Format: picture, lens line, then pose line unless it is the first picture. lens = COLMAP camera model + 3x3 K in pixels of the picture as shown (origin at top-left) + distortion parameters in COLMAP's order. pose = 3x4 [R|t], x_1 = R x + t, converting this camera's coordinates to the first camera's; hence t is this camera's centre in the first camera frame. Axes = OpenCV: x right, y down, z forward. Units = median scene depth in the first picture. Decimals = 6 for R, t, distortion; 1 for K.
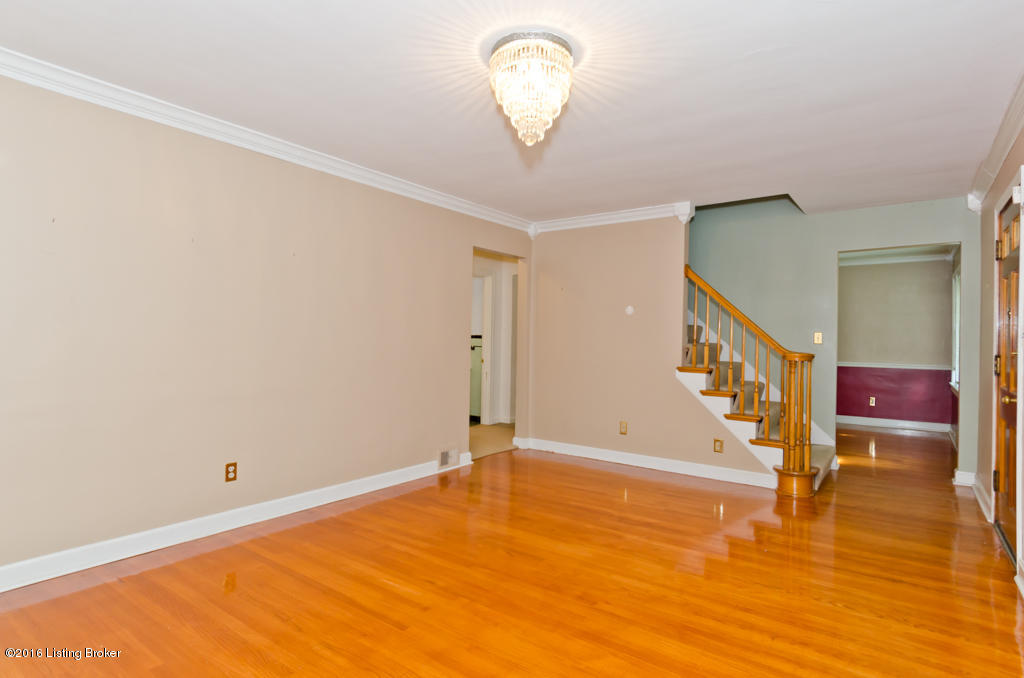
lens RADIAL K [[537.3, 0, 512.2], [0, 537.3, 334.8], [0, 0, 1]] dist [0.006983, -0.000032]
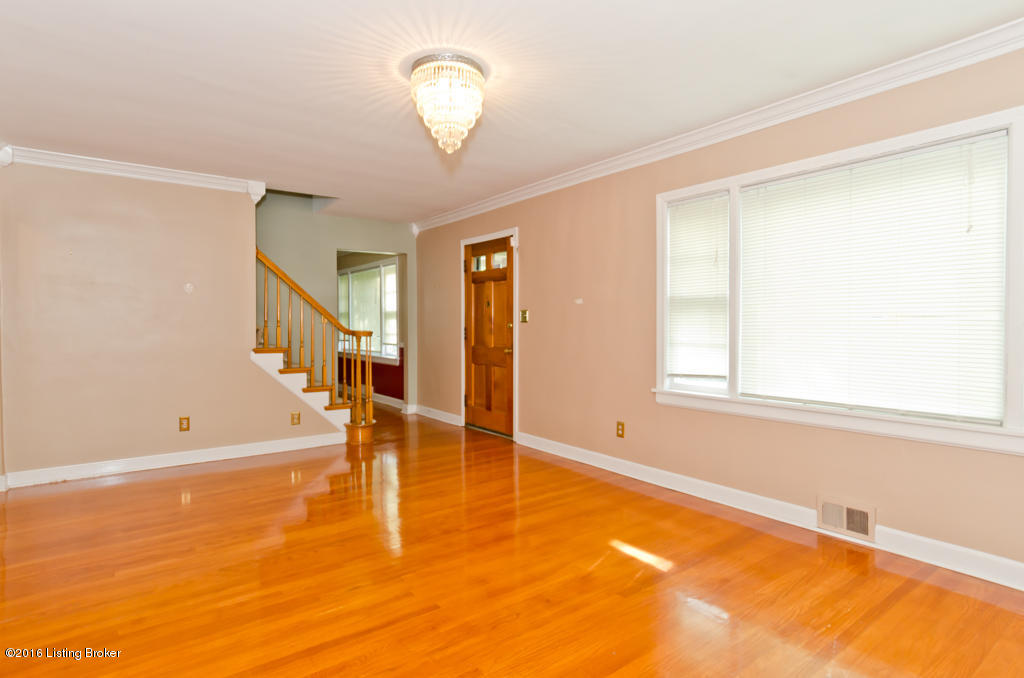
lens RADIAL K [[537.3, 0, 514.3], [0, 537.3, 338.9], [0, 0, 1]] dist [0.006983, -0.000032]
pose [[0.291477, -0.044495, 0.955542, -0.550229], [0.001566, 0.998938, 0.046037, -0.003229], [-0.956576, -0.011922, 0.291238, 0.283830]]
